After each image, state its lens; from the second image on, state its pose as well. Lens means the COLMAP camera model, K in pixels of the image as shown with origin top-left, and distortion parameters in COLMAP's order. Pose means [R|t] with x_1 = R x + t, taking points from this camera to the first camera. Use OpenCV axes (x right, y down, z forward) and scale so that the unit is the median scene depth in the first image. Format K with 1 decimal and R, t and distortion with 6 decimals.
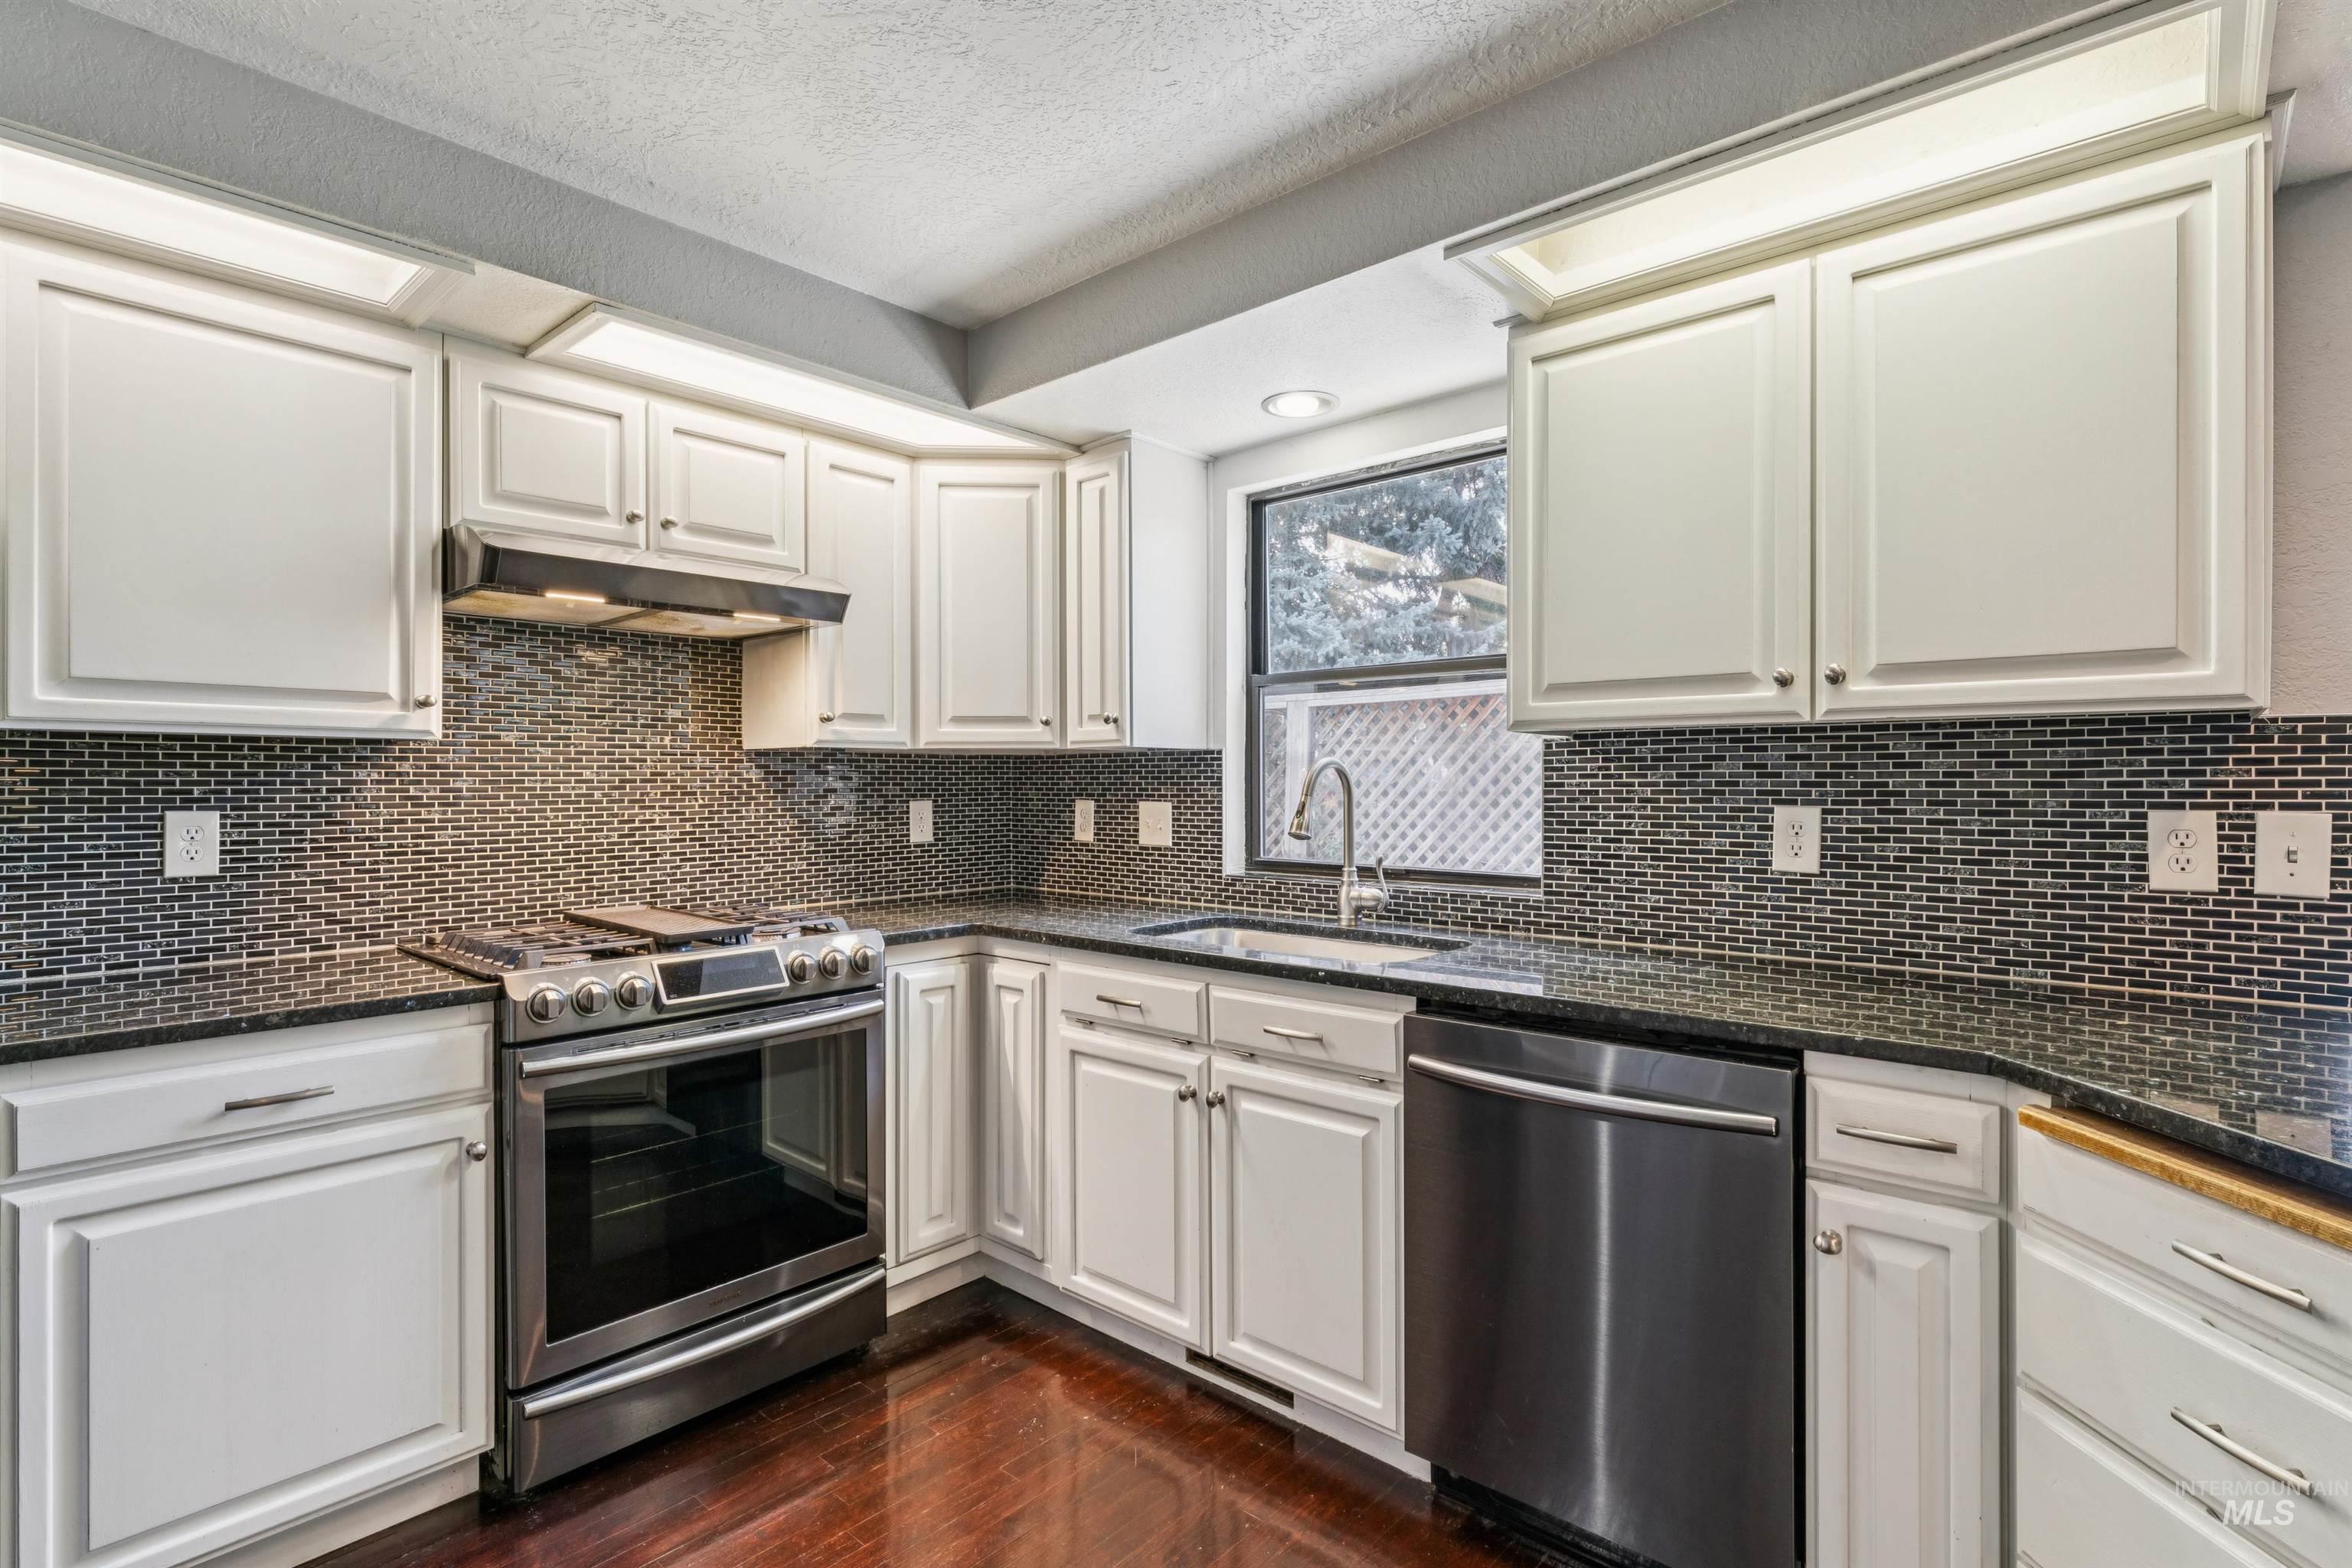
lens RADIAL K [[1130.6, 0, 1177.4], [0, 1130.6, 781.3], [0, 0, 1]] dist [-0.001545, 0.001049]
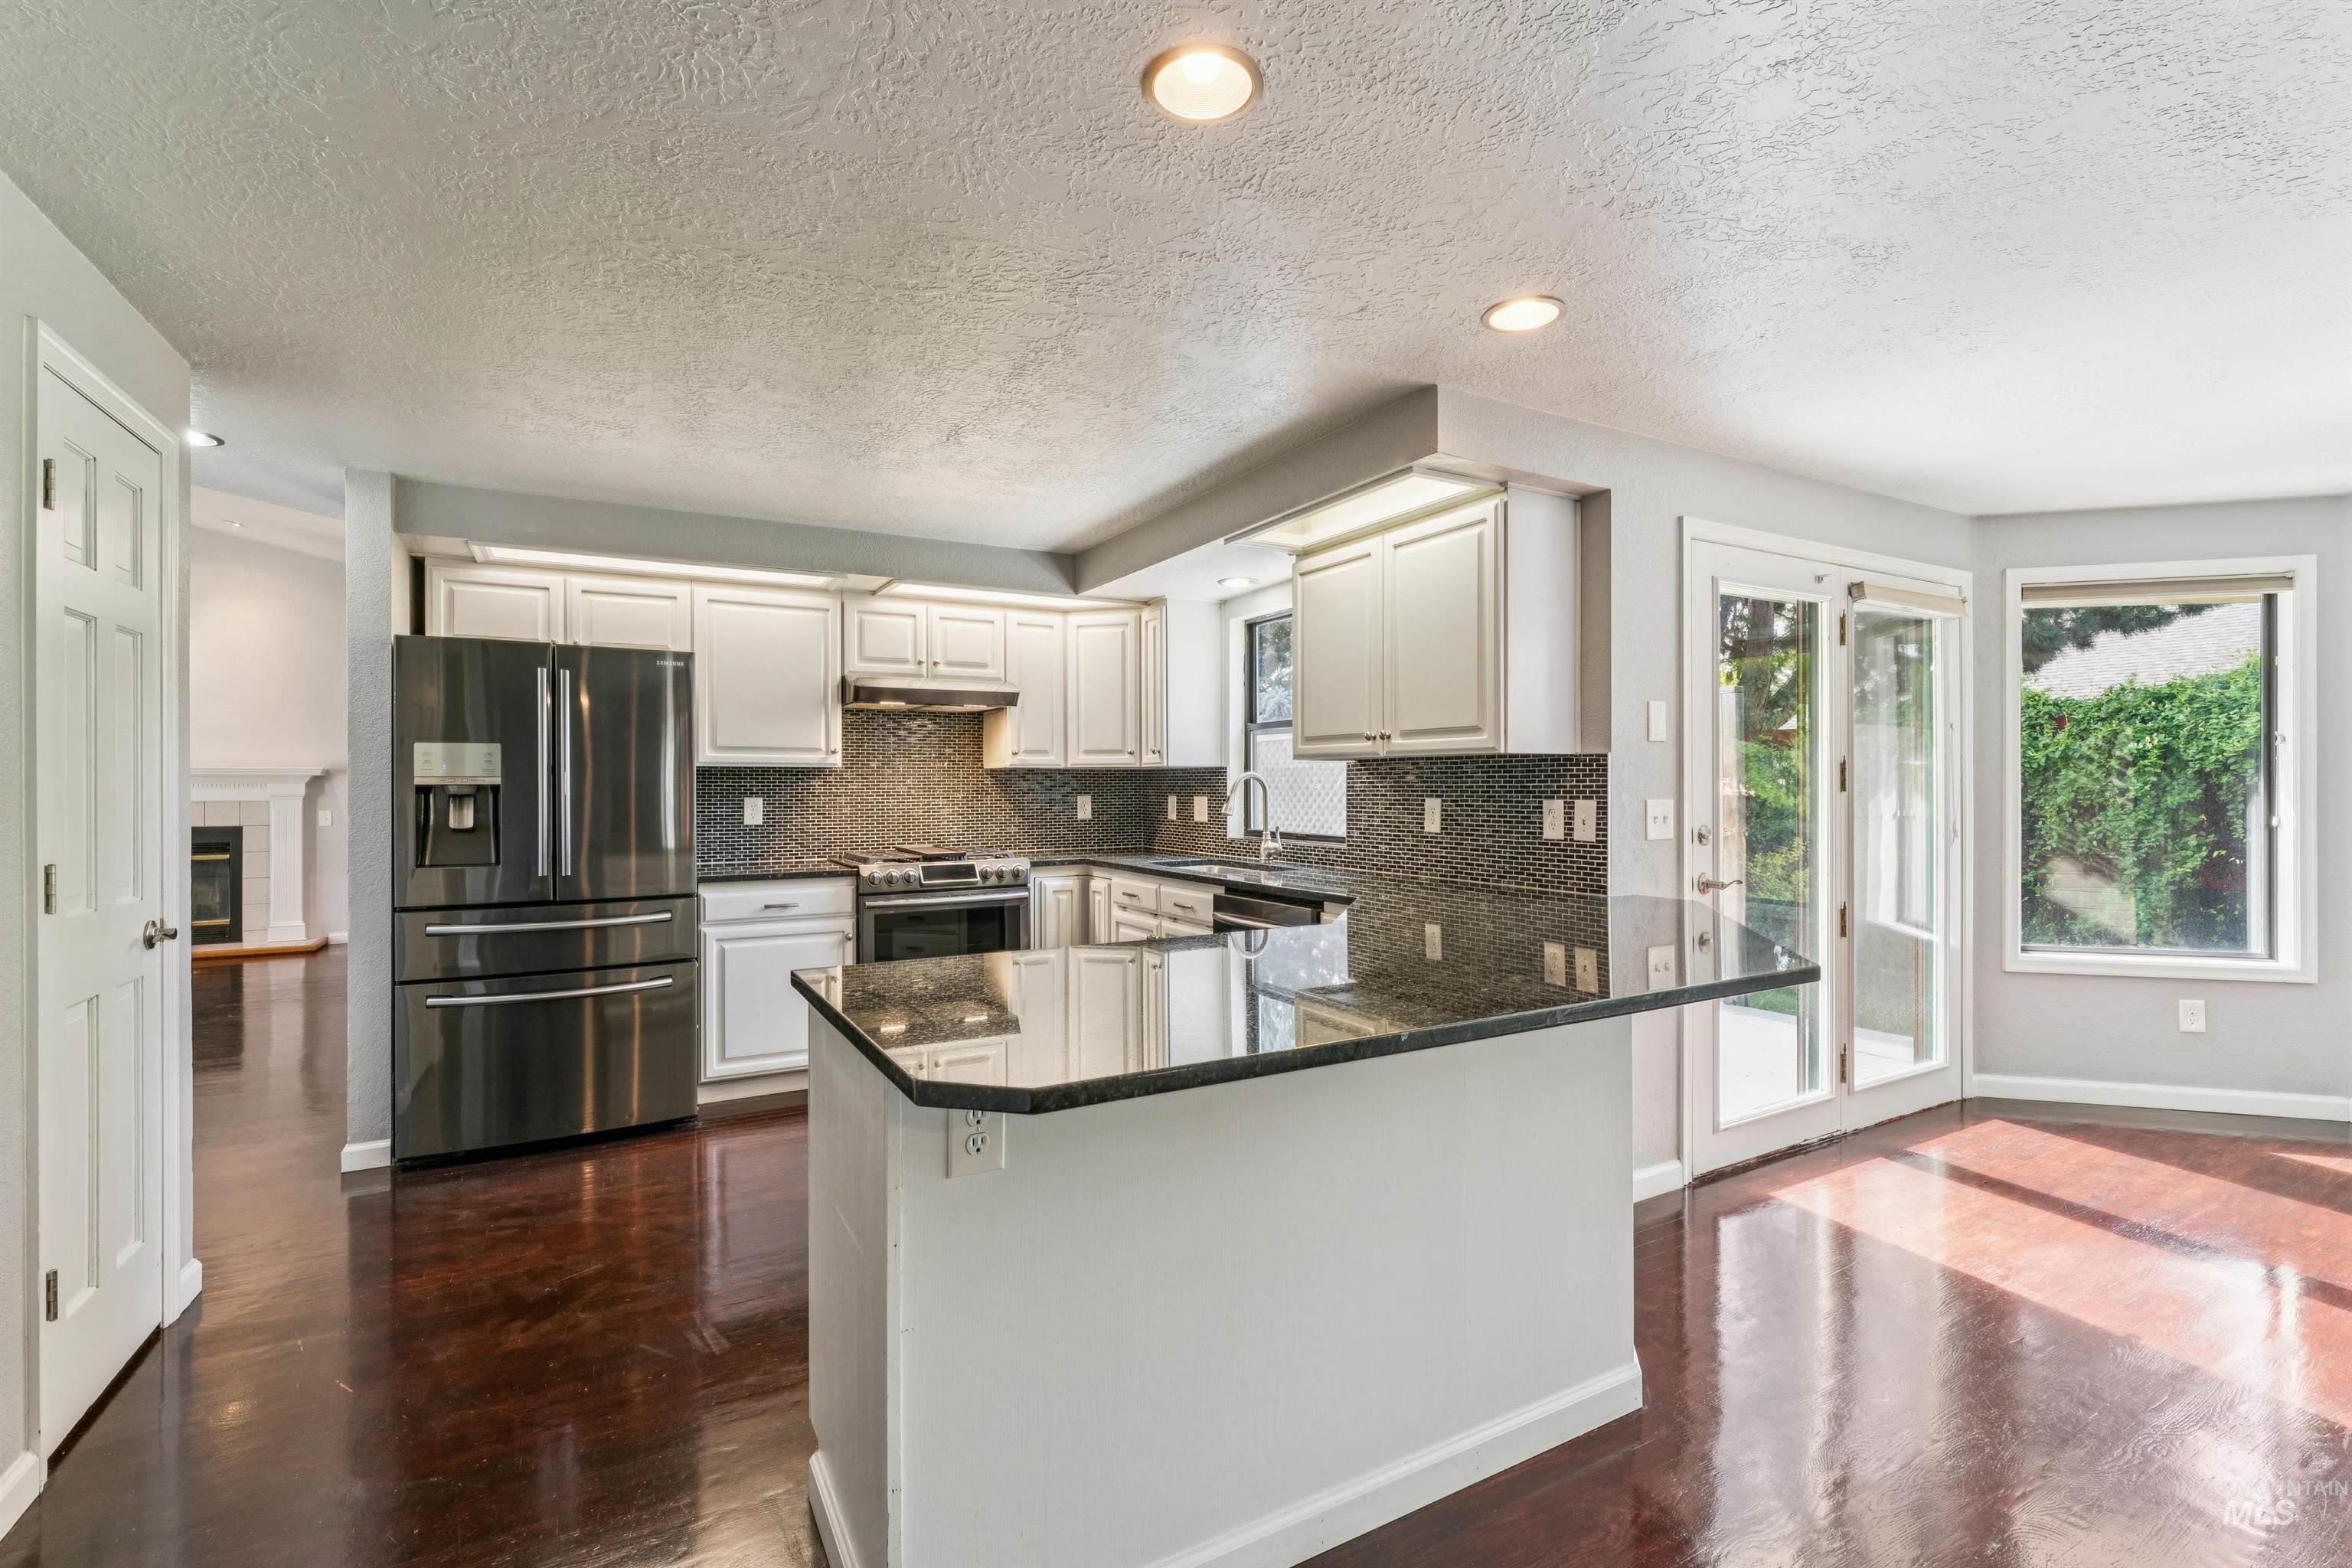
lens RADIAL K [[1049.0, 0, 1176.3], [0, 1049.0, 784.8], [0, 0, 1]] dist [0.000523, -0.000199]
pose [[0.946141, -0.000521, -0.323753, 0.615008], [0.000984, 0.999999, 0.001265, -0.002838], [0.323752, -0.001515, 0.946141, -0.718908]]
